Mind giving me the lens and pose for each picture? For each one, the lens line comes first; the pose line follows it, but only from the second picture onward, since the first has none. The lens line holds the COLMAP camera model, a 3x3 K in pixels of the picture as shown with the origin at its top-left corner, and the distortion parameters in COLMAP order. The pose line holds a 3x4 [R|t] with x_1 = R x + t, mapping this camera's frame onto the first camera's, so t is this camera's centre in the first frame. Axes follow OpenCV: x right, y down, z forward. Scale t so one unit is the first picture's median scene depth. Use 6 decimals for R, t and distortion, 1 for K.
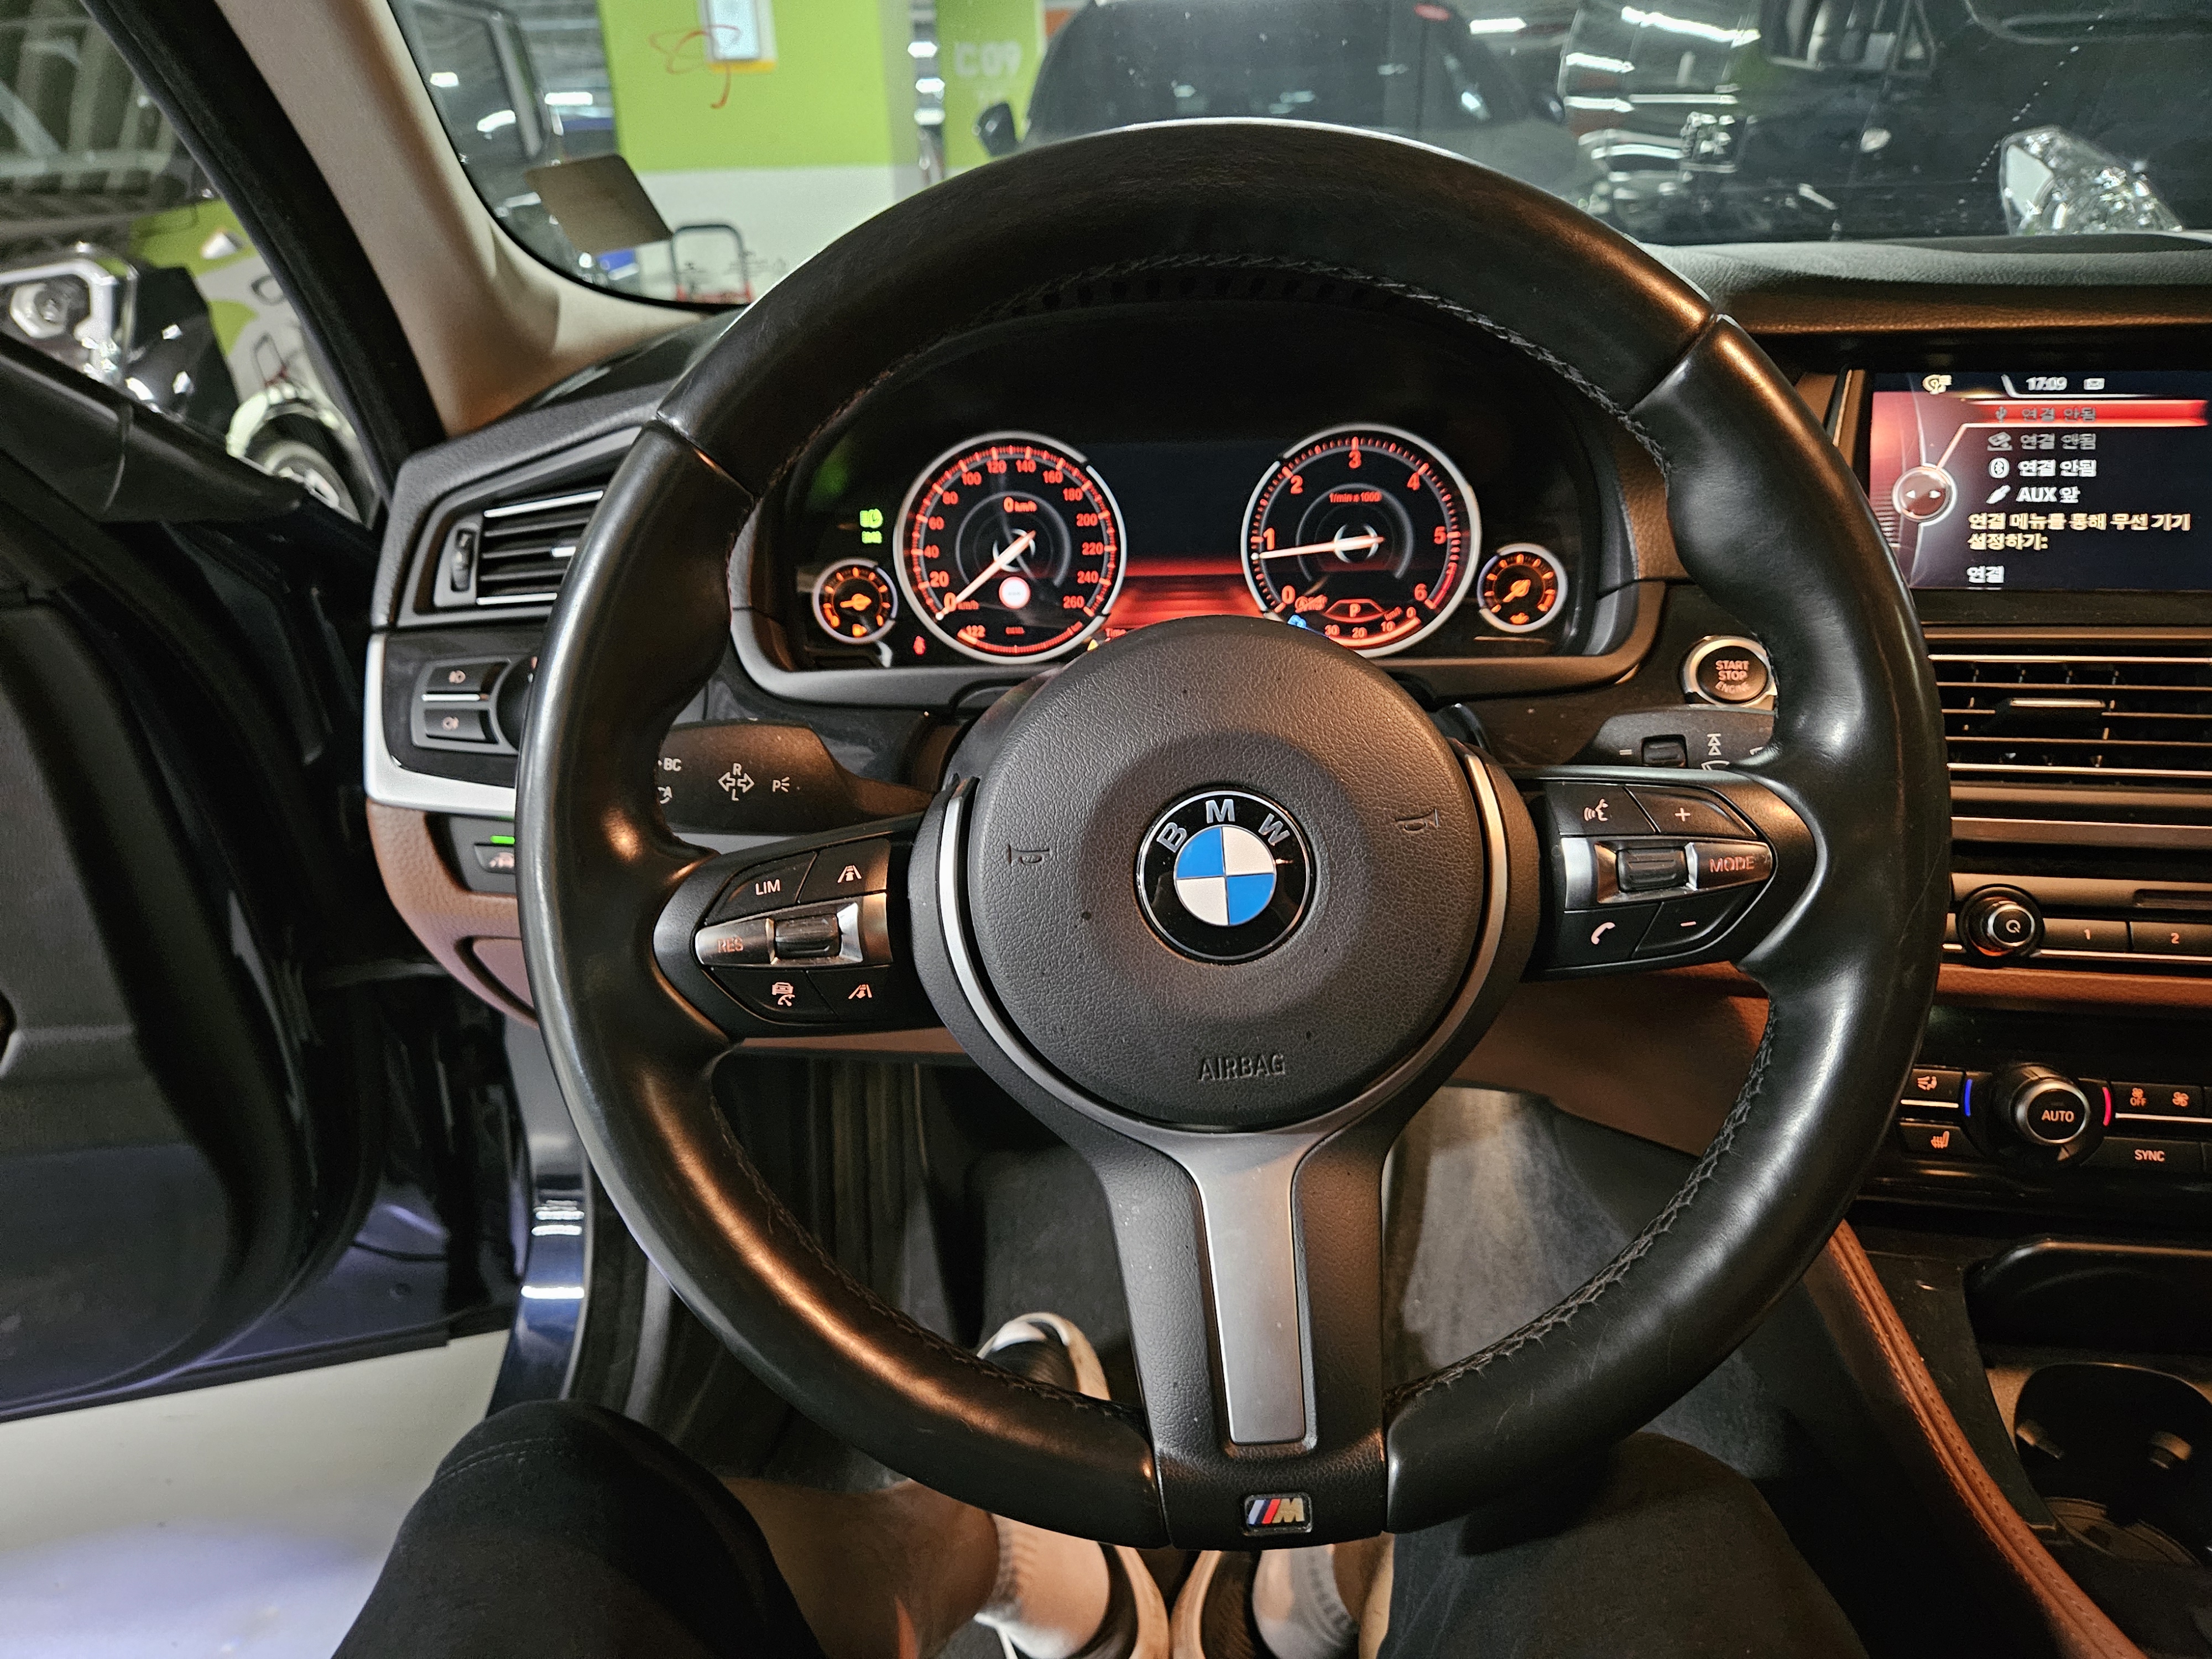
lens RADIAL K [[1472.7, 0, 1099.5], [0, 1472.7, 851.9], [0, 0, 1]] dist [0.054541, -0.043837]
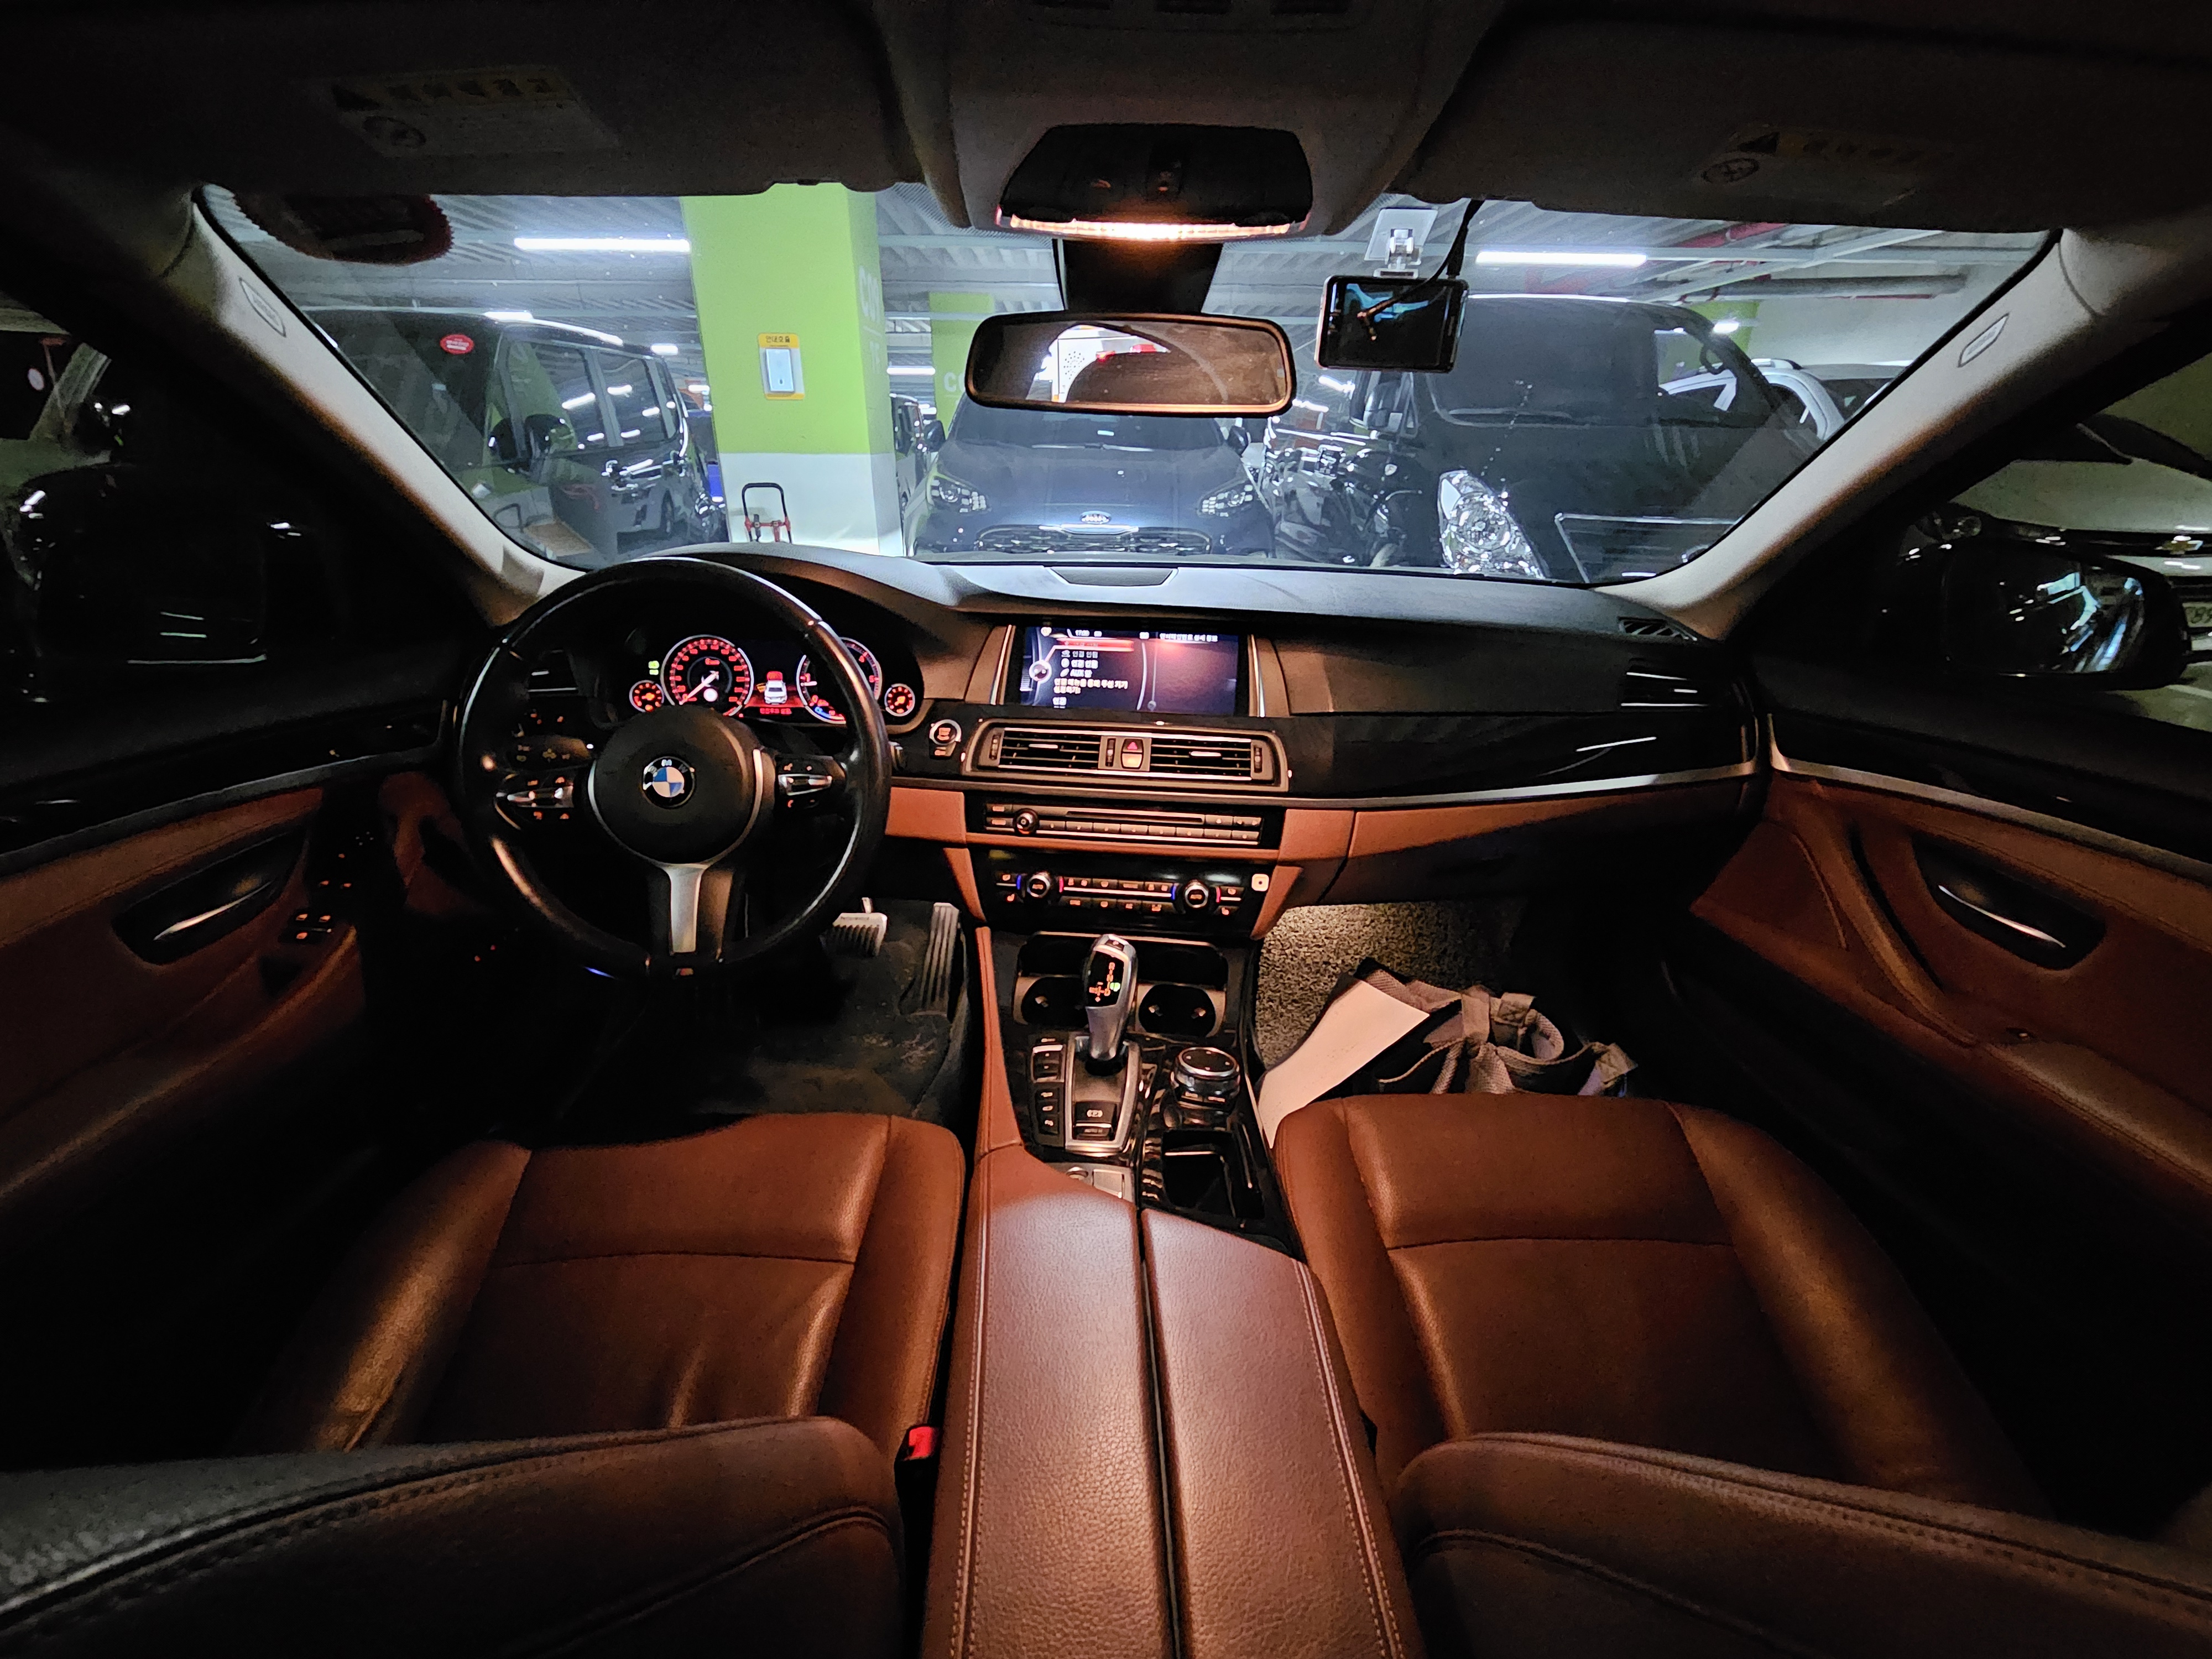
lens RADIAL K [[903.9, 0, 1107.7], [0, 903.9, 867.7], [0, 0, 1]] dist [-0.006284, 0.000419]
pose [[0.997911, 0.021767, 0.060819, 0.586680], [-0.022730, 0.999626, 0.015193, 0.095440], [-0.060466, -0.016544, 0.998033, -0.681499]]
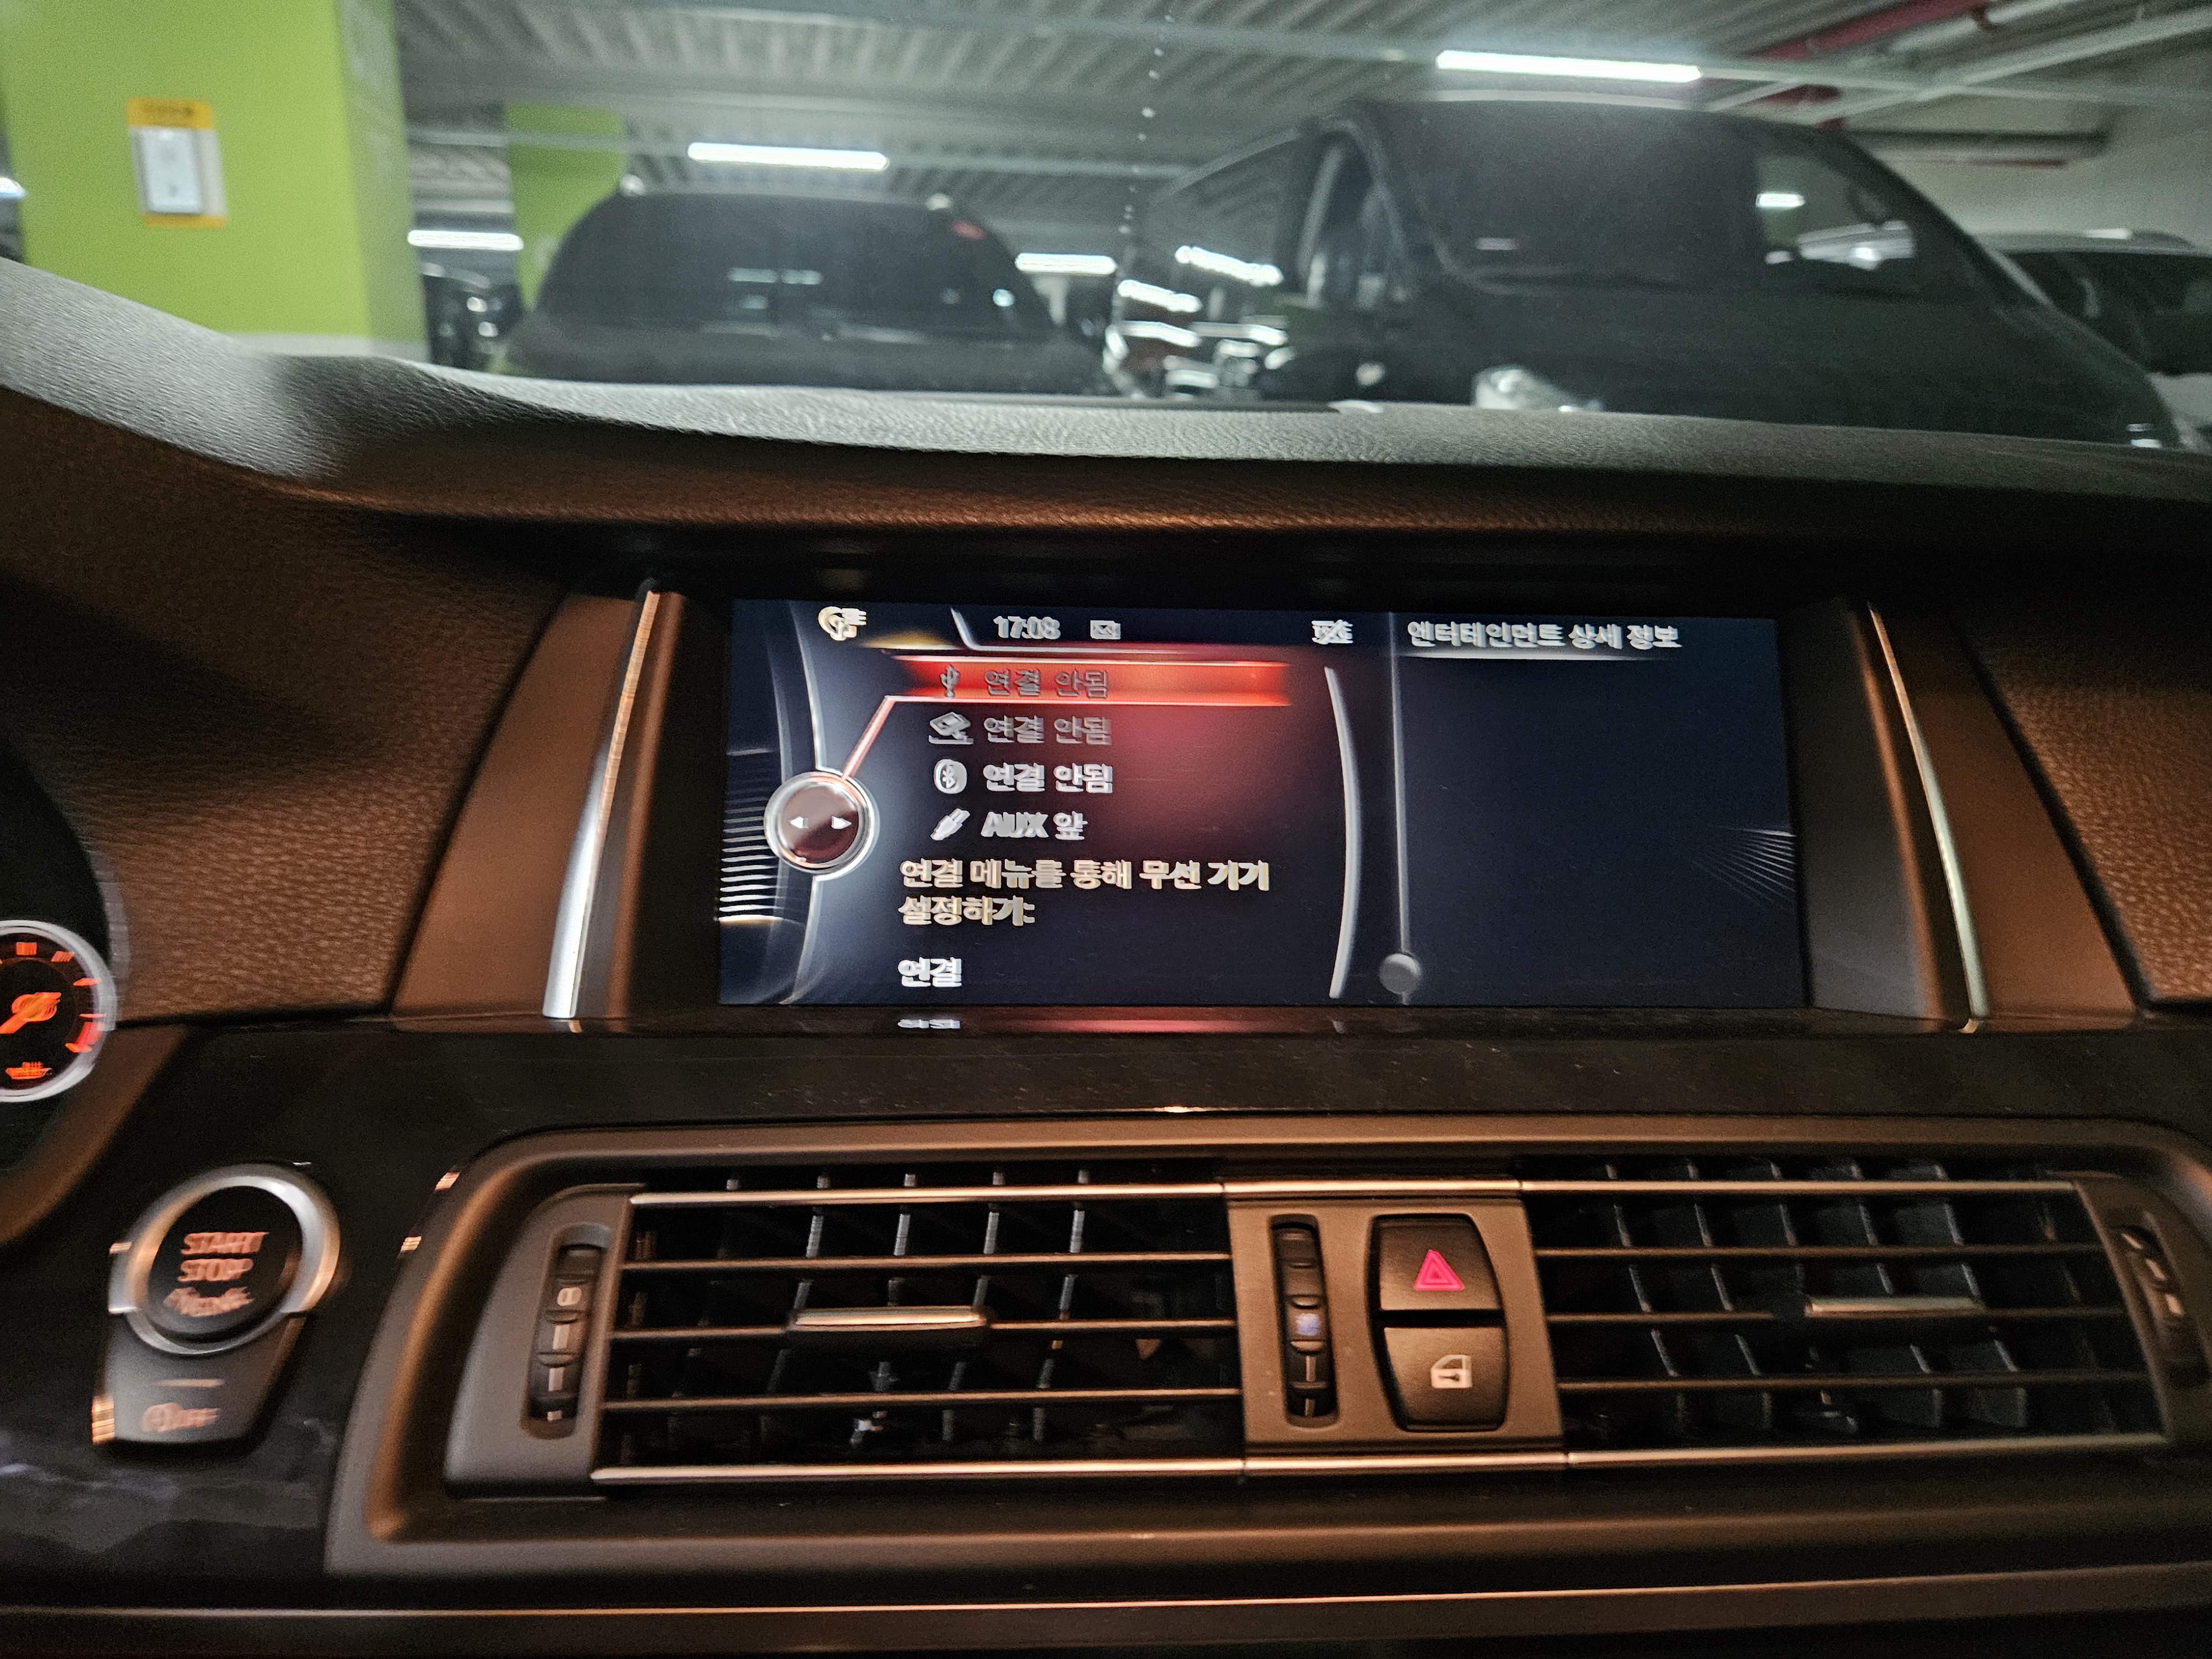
lens RADIAL K [[1472.7, 0, 1101.5], [0, 1472.7, 854.4], [0, 0, 1]] dist [0.054541, -0.043837]
pose [[0.973600, -0.013362, 0.227870, 0.532808], [0.041029, 0.992270, -0.117116, -0.163254], [-0.224544, 0.123374, 0.966623, 0.472267]]
